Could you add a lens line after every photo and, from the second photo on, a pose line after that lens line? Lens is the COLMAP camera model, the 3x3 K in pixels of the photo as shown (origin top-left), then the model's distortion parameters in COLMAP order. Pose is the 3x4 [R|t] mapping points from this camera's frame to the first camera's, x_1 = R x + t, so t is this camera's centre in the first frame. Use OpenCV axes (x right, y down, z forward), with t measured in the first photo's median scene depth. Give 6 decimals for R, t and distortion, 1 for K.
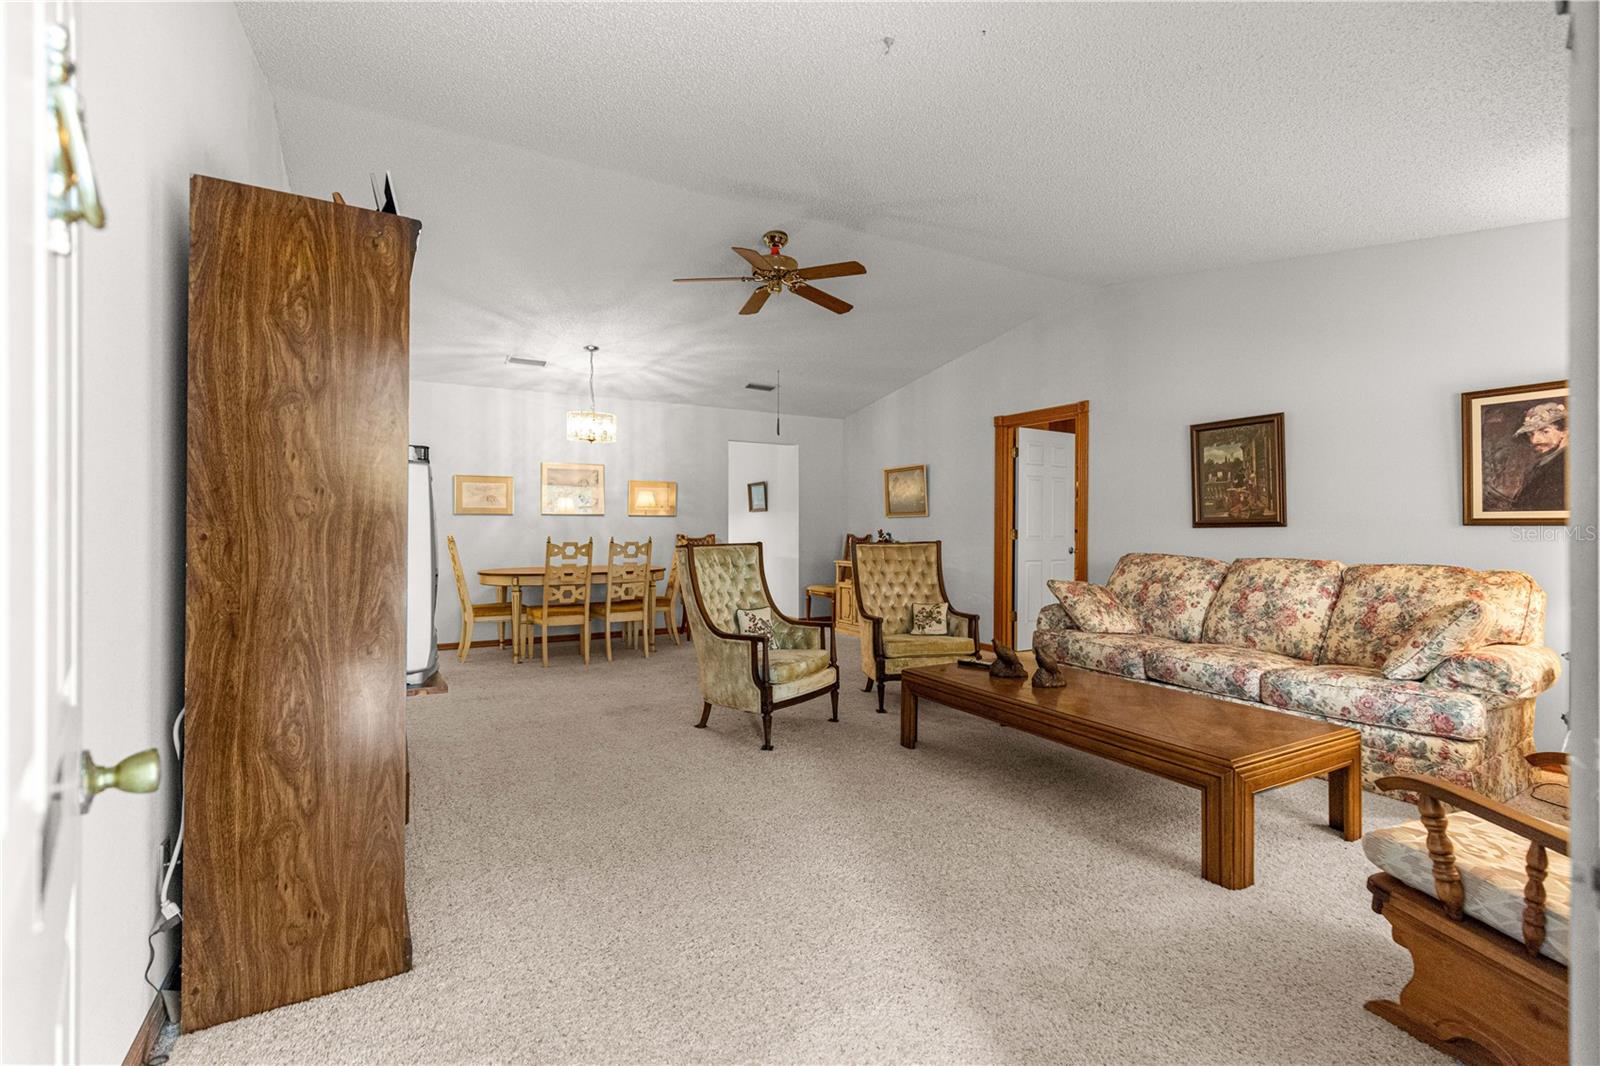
lens RADIAL K [[725.0, 0, 794.9], [0, 725.0, 527.9], [0, 0, 1]] dist [0.004286, -0.000352]
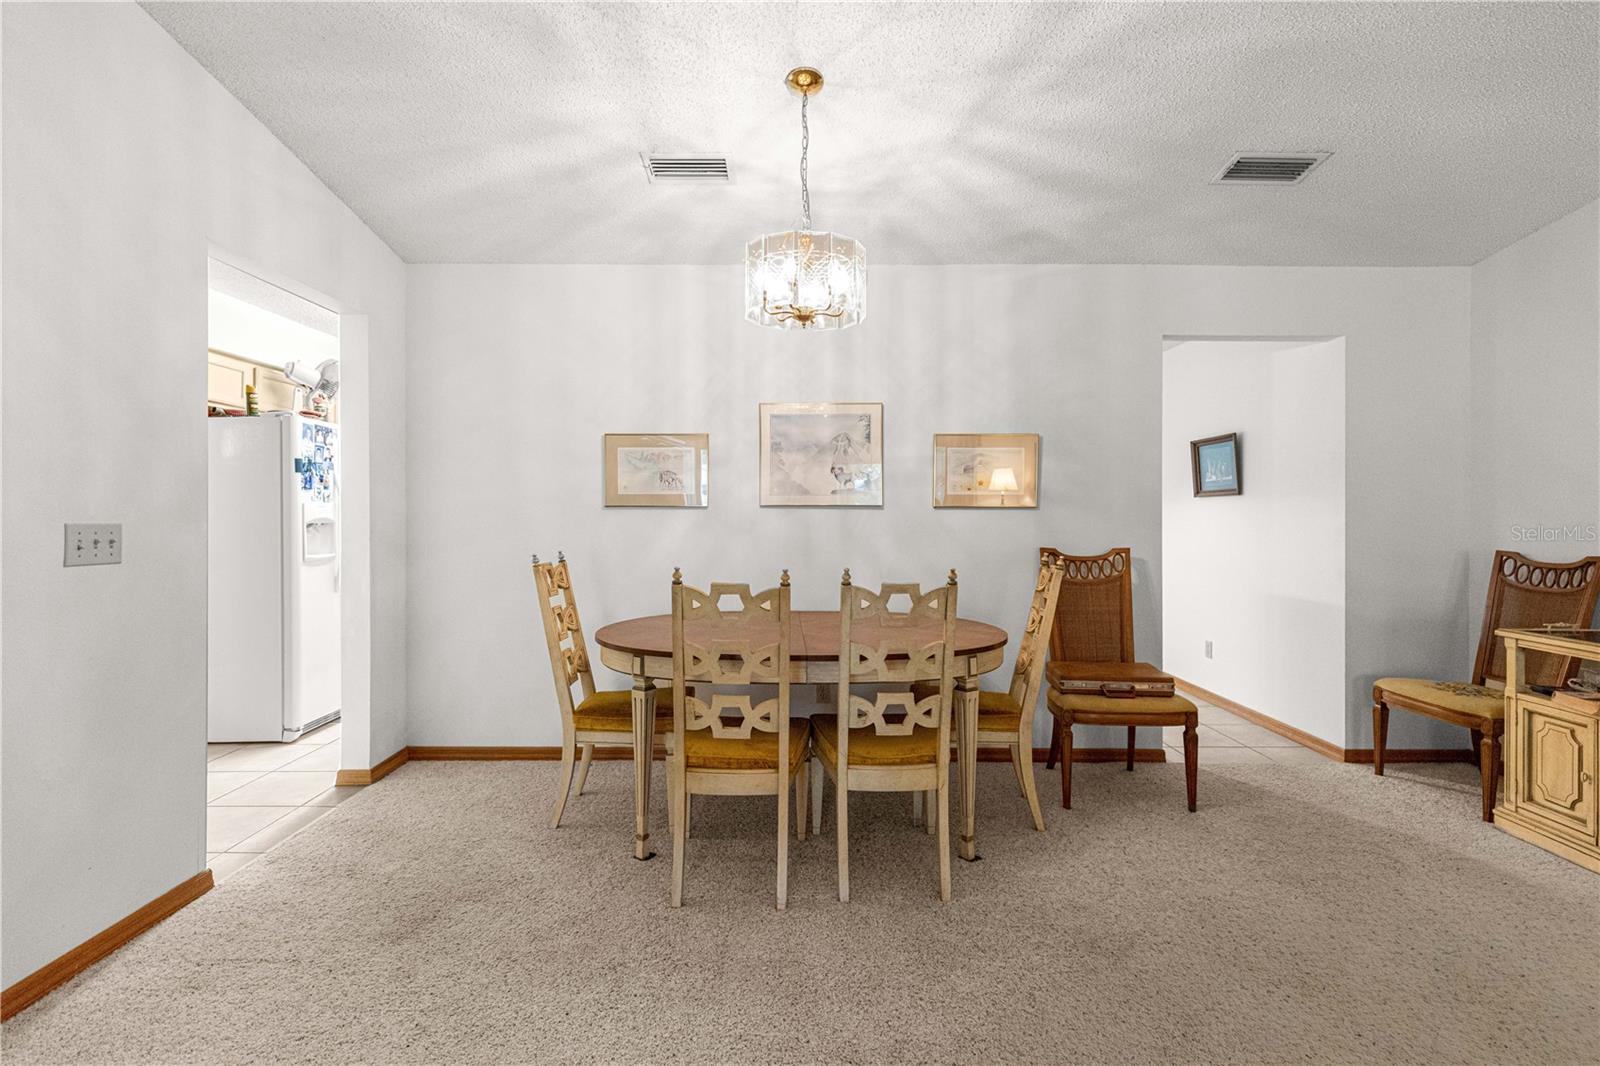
lens RADIAL K [[725.0, 0, 790.4], [0, 725.0, 518.1], [0, 0, 1]] dist [0.004286, -0.000352]
pose [[0.870671, 0.004476, -0.491845, -0.080253], [-0.001731, 0.999980, 0.006036, -0.013265], [0.491862, -0.004404, 0.870662, 0.560513]]
